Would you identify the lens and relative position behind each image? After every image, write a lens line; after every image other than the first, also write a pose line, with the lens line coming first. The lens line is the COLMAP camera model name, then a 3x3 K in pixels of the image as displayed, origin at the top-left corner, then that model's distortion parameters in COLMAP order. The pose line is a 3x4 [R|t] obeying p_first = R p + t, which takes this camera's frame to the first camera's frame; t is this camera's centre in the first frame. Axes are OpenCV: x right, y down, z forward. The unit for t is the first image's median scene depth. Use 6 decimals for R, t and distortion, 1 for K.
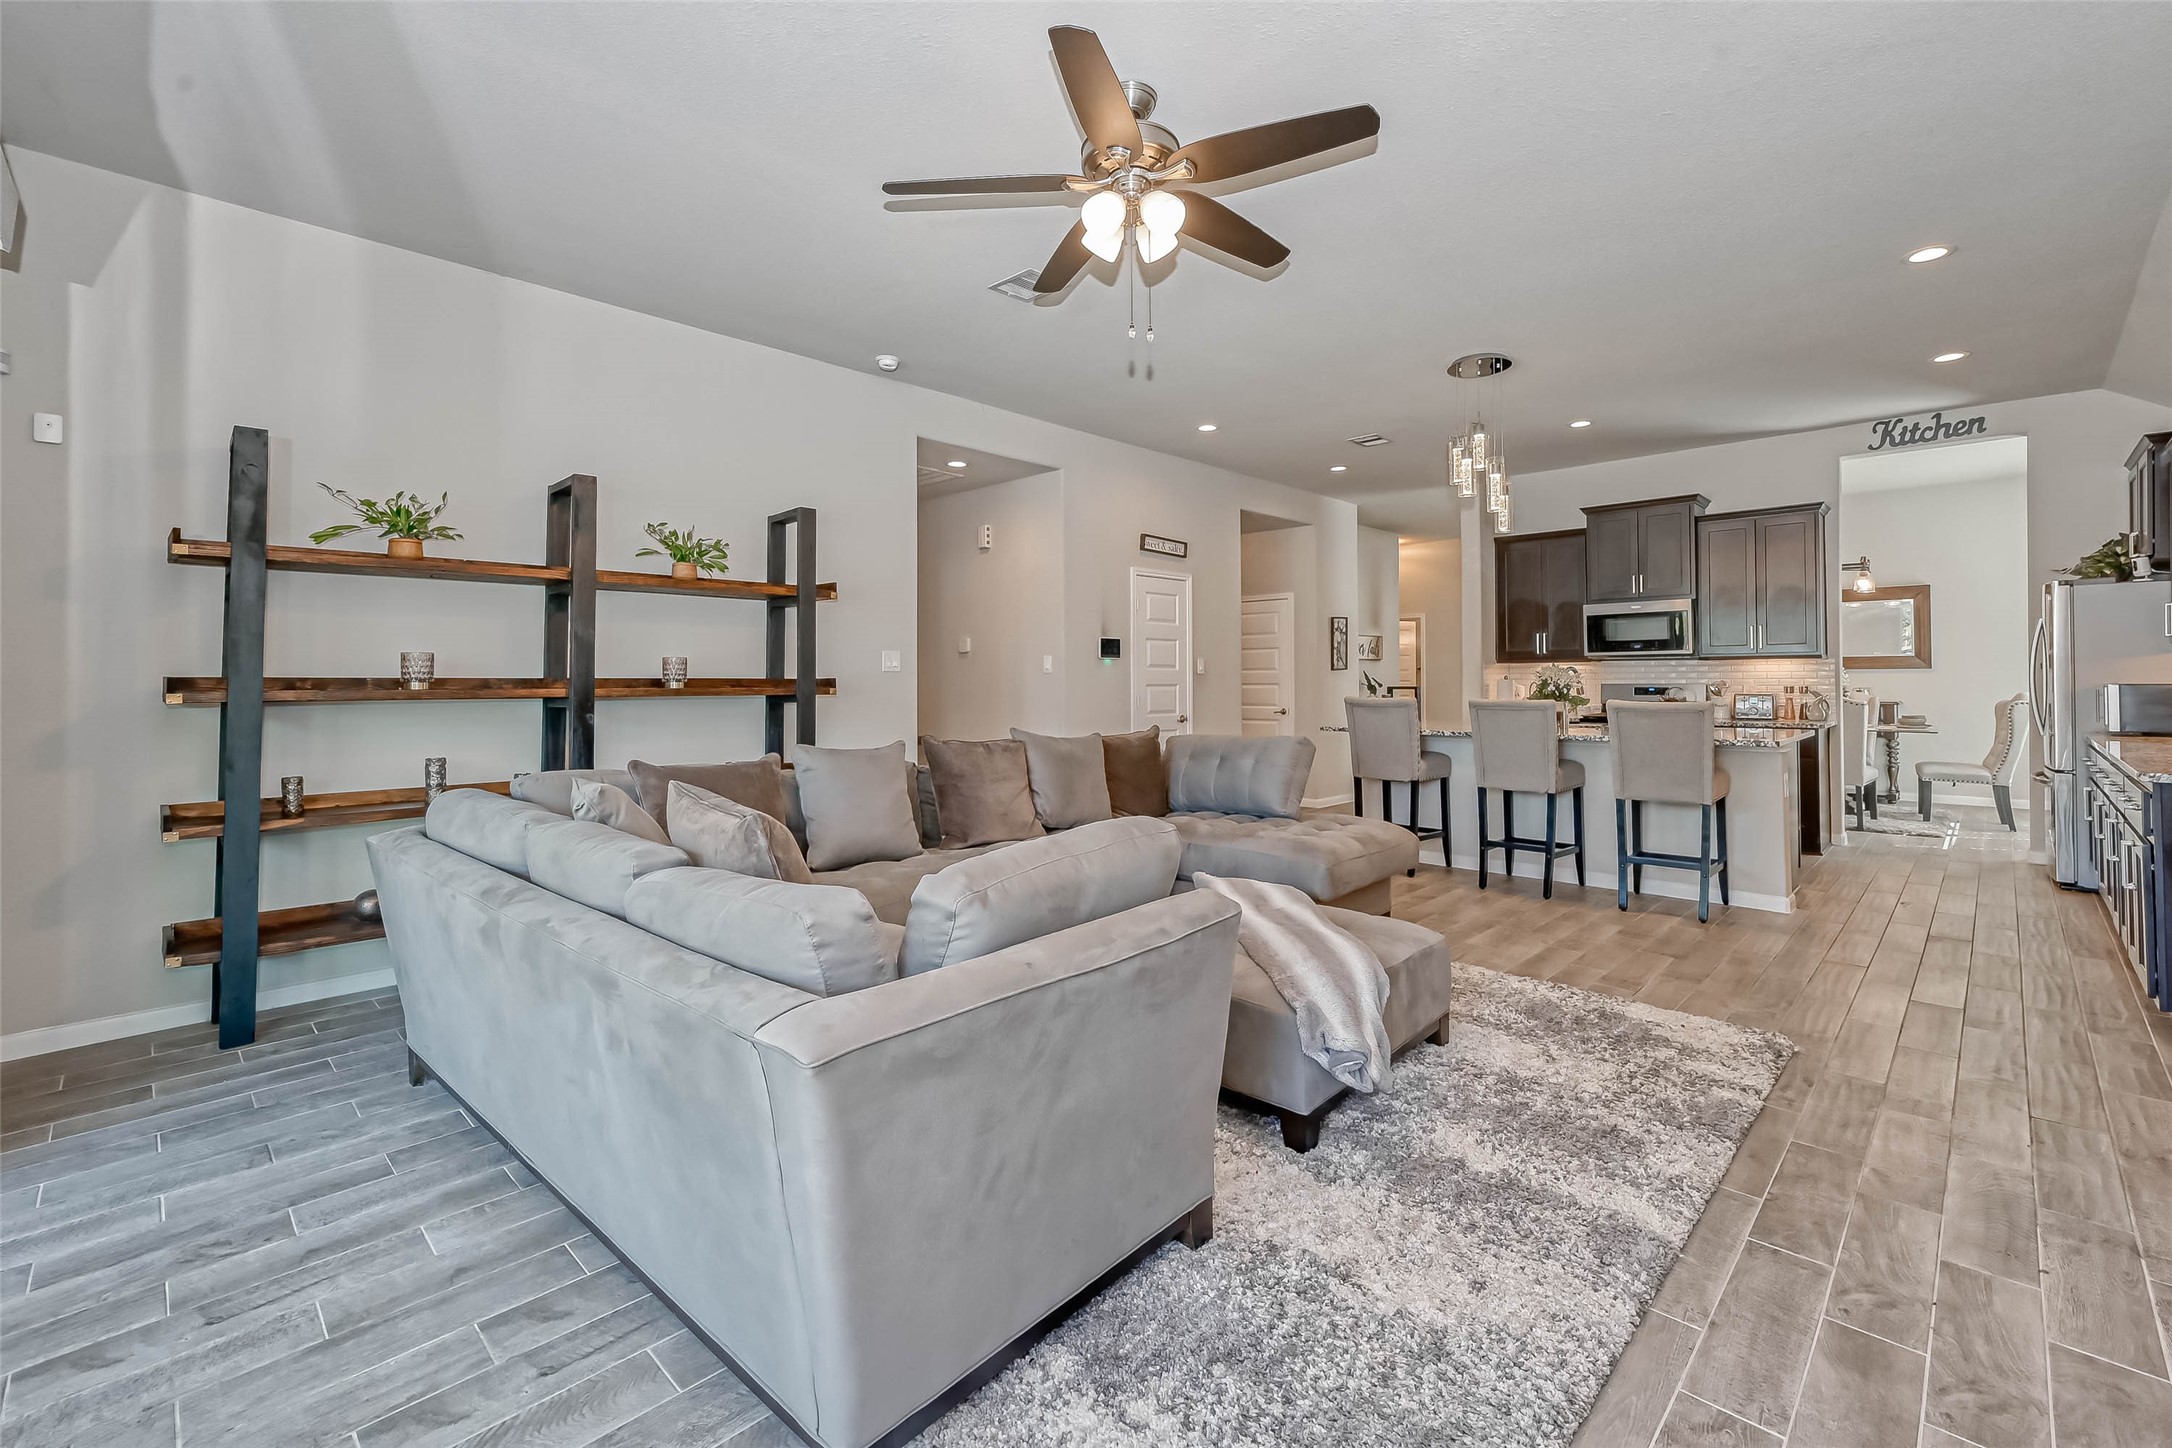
lens RADIAL K [[947.6, 0, 1100.5], [0, 947.6, 667.2], [0, 0, 1]] dist [0.002458, 0.000164]
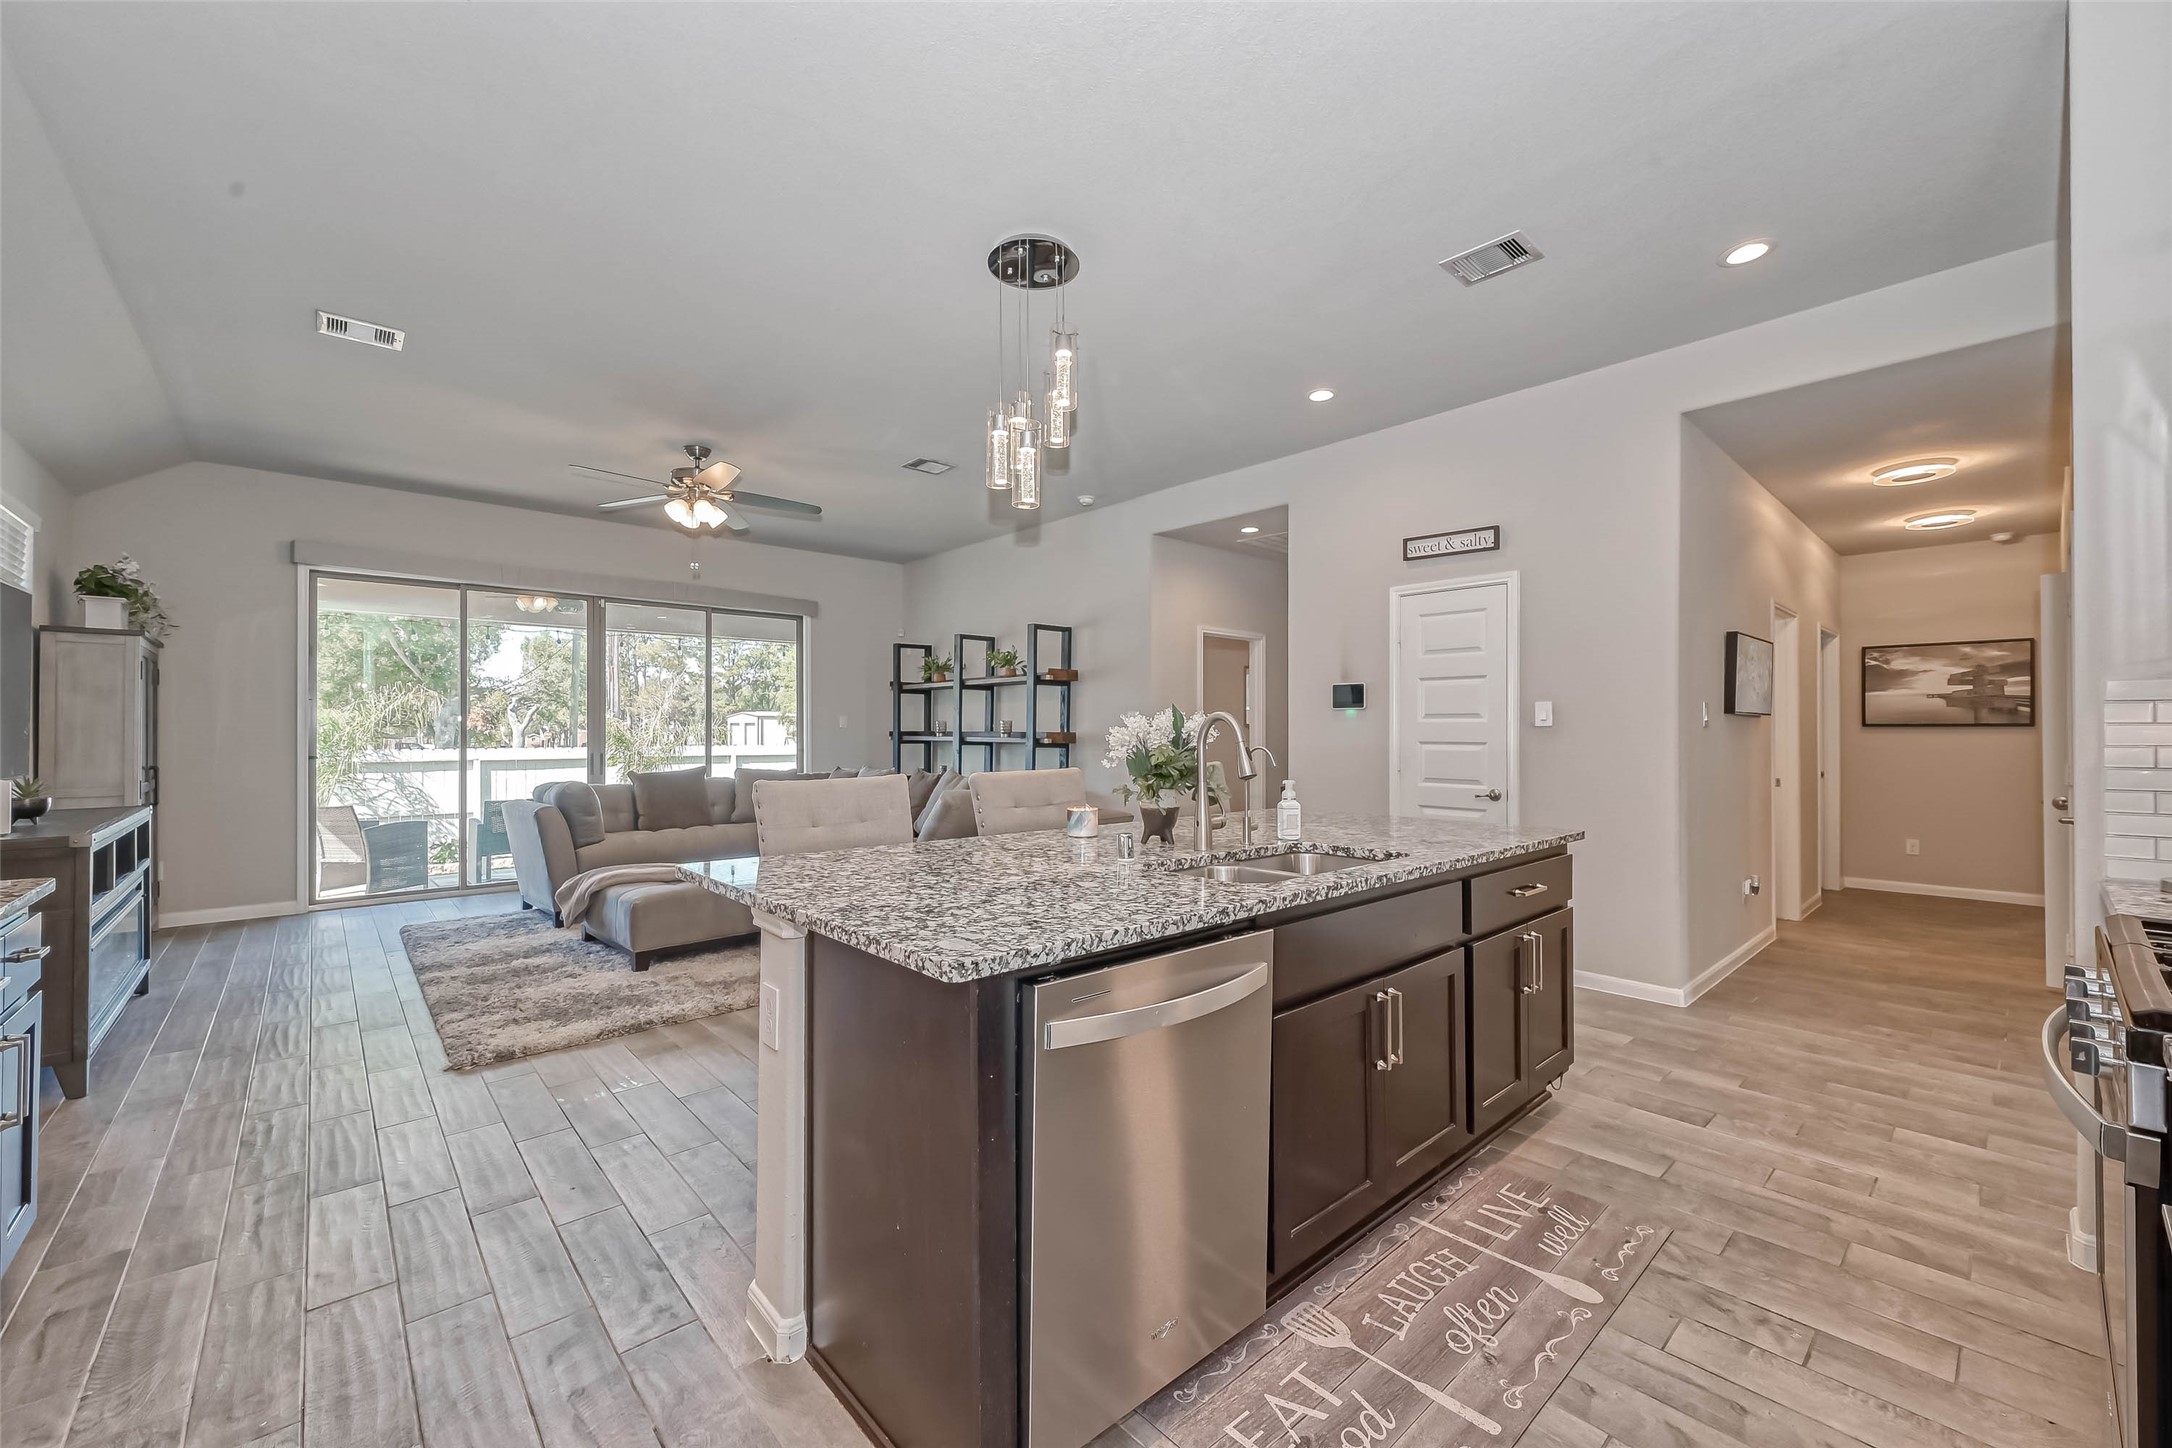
lens RADIAL K [[866.9, 0, 1083.5], [0, 866.9, 723.6], [0, 0, 1]] dist [0.000762, -0.000657]
pose [[-0.090313, -0.006578, -0.995892, 0.836848], [0.010406, 0.999917, -0.007549, 0.006872], [0.995859, -0.011045, -0.090237, 0.913383]]
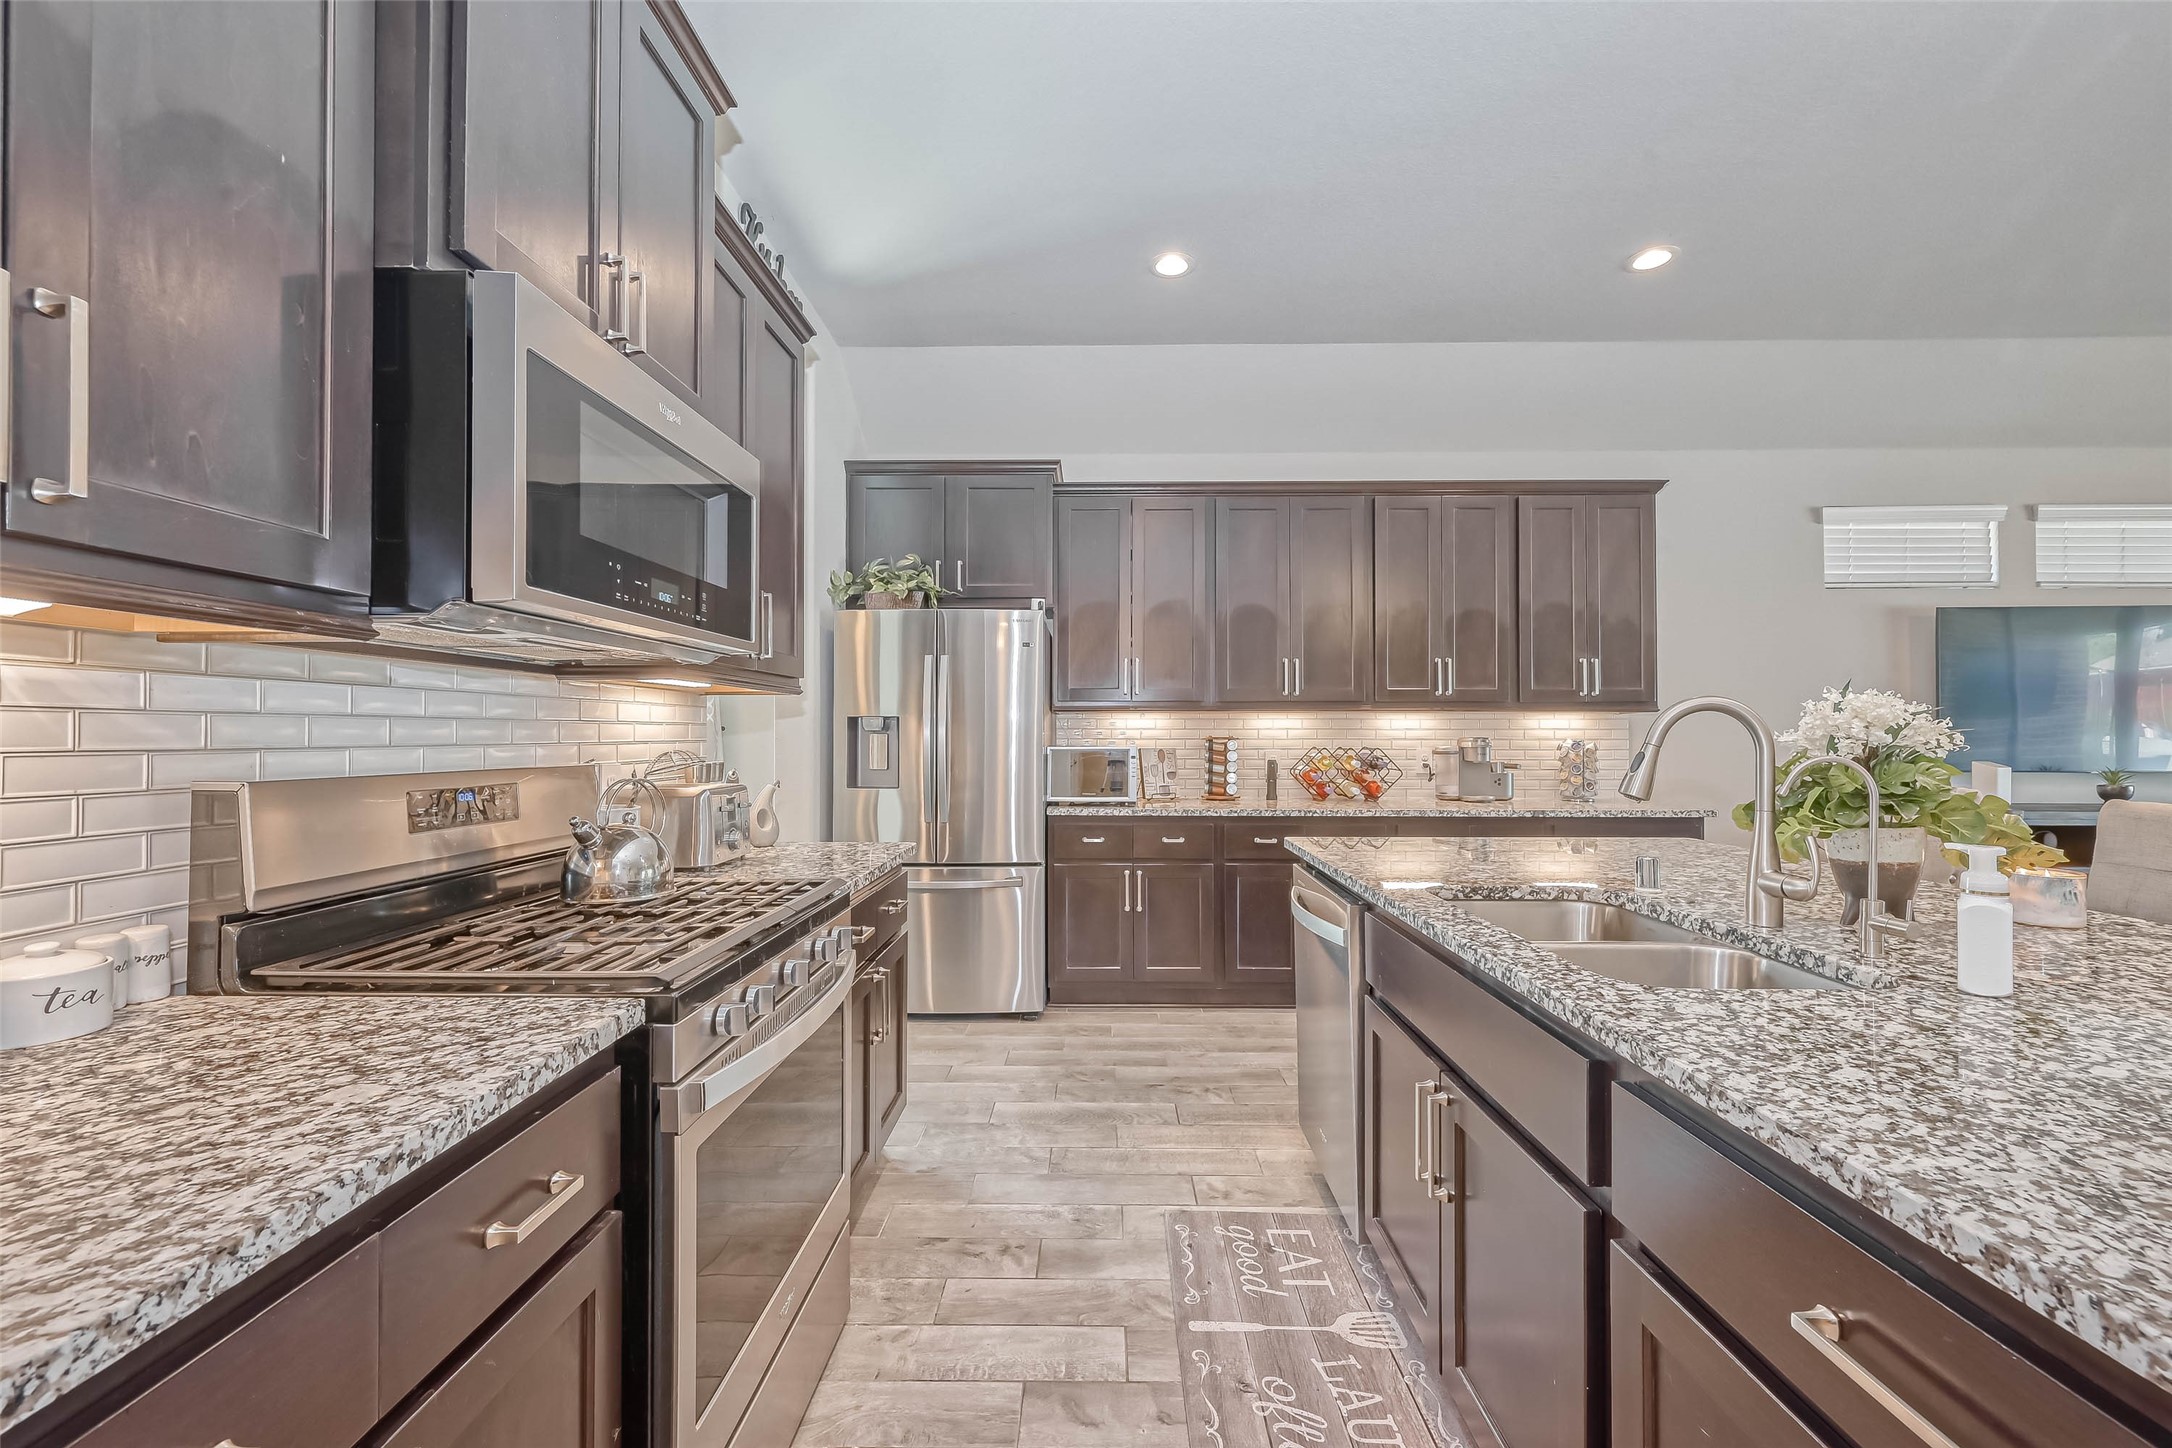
lens RADIAL K [[866.9, 0, 1100.1], [0, 866.9, 723.6], [0, 0, 1]] dist [0.000762, -0.000657]
pose [[-0.680215, 0.014584, 0.732867, 0.406731], [-0.004489, 0.999700, -0.024060, 0.013101], [-0.732999, -0.019656, -0.679946, 1.213960]]
